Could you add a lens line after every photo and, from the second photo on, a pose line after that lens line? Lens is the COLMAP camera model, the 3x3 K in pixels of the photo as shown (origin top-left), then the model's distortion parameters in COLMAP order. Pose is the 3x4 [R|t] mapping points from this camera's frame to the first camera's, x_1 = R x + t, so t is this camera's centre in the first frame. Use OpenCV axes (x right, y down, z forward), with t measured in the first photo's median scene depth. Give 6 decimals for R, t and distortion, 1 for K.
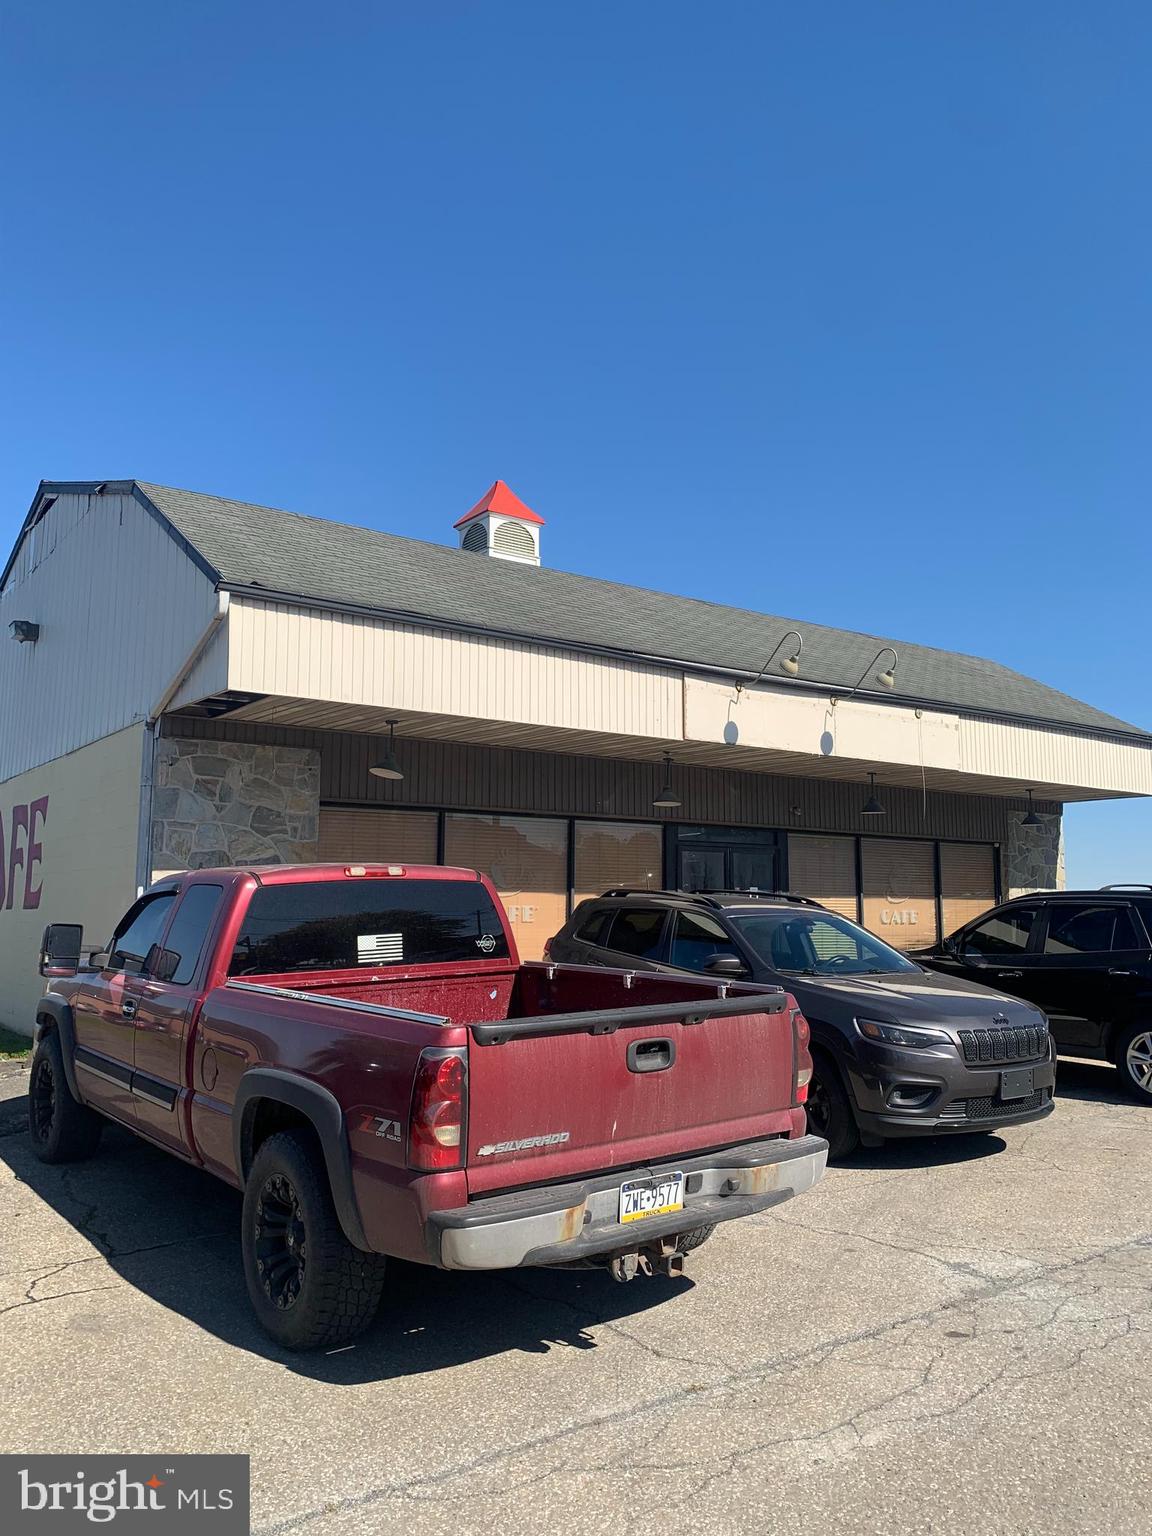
lens RADIAL K [[1169.5, 0, 540.9], [0, 1169.5, 773.0], [0, 0, 1]] dist [0.080617, -0.035546]
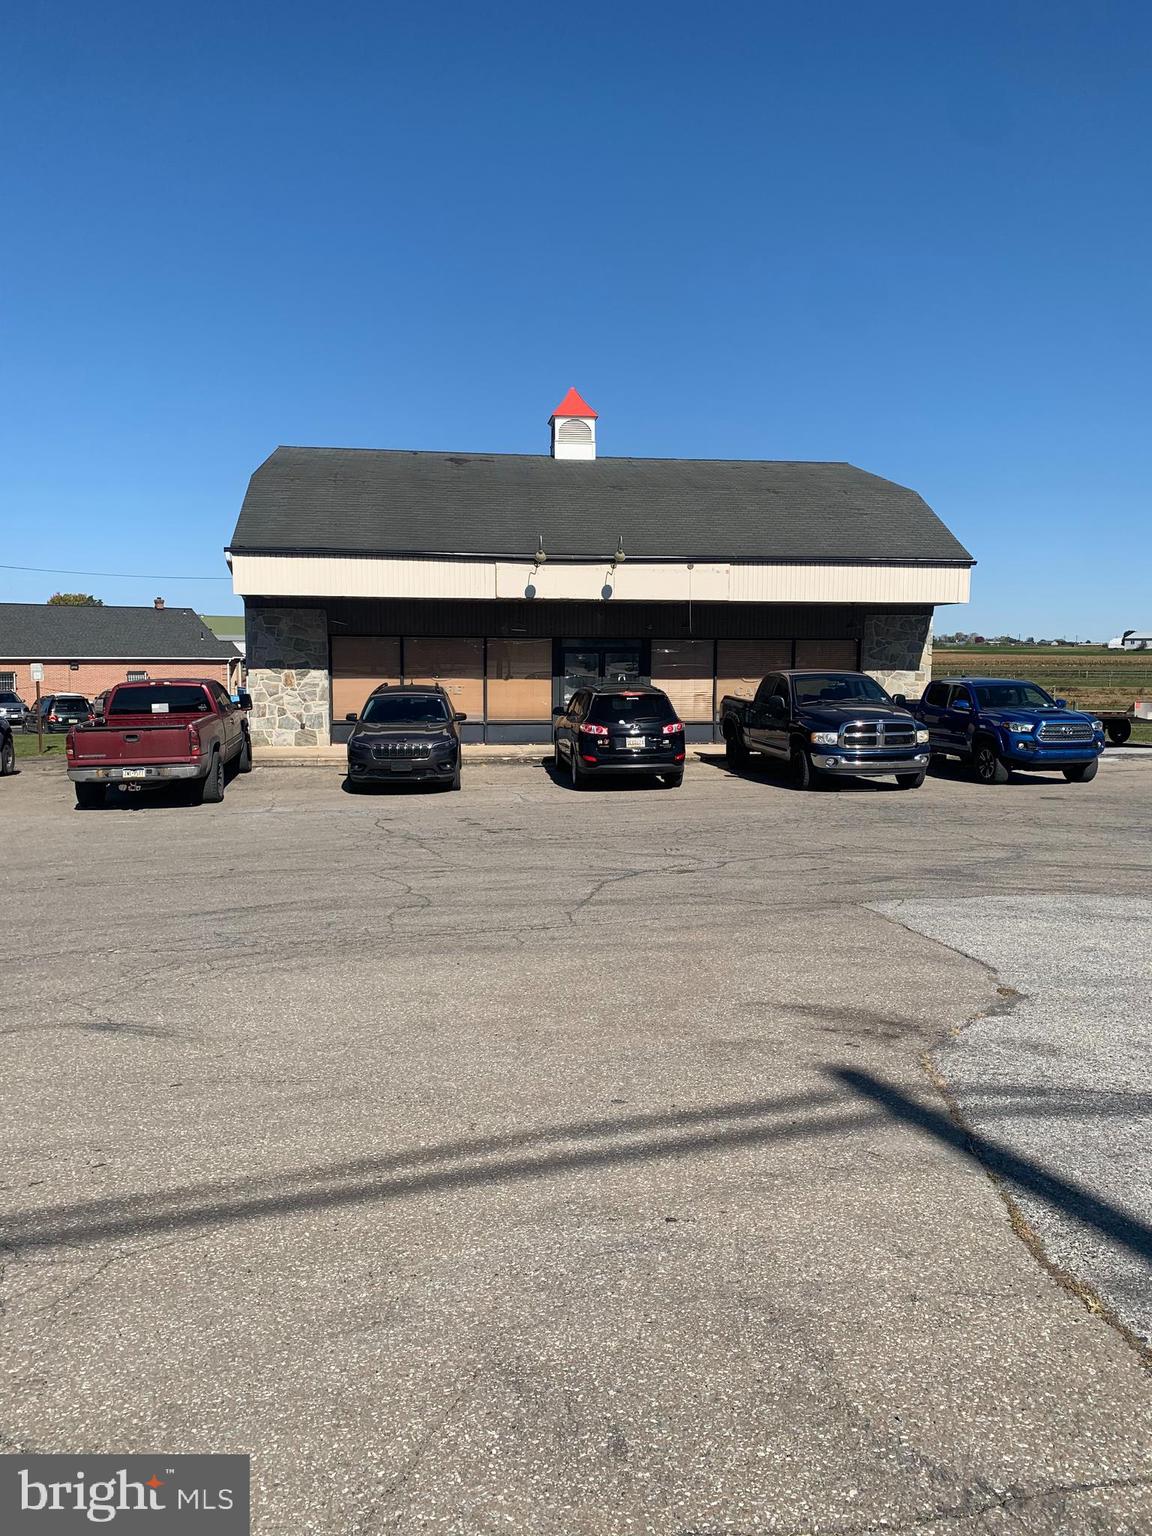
lens RADIAL K [[1169.5, 0, 571.5], [0, 1169.5, 773.4], [0, 0, 1]] dist [0.080617, -0.035546]
pose [[0.883417, 0.049134, -0.466005, 1.005918], [0.051493, 0.978286, 0.200762, -0.111805], [0.465751, -0.201352, 0.861704, -0.538705]]
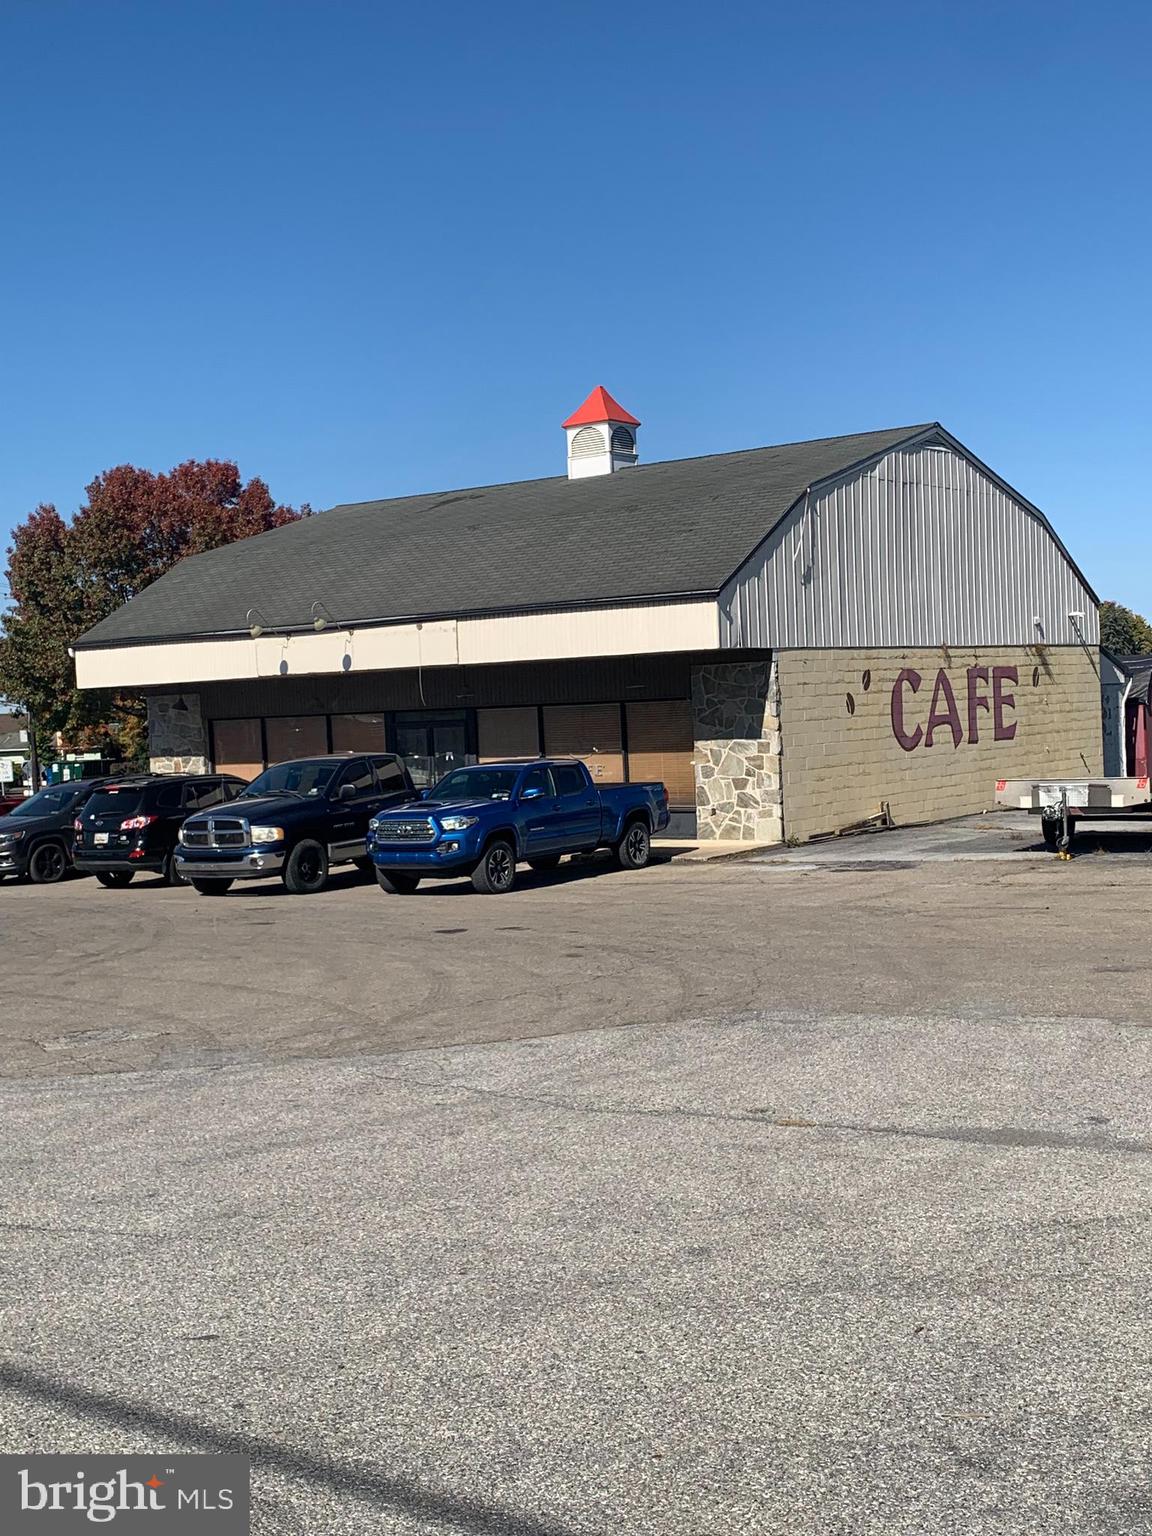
lens RADIAL K [[1868.9, 0, 584.2], [0, 1868.9, 772.2], [0, 0, 1]] dist [0.106622, 0.000000]
pose [[0.311712, 0.015195, -0.950055, 2.583139], [0.154752, 0.985710, 0.066539, 0.000235], [0.937490, -0.167764, 0.304906, 0.543796]]
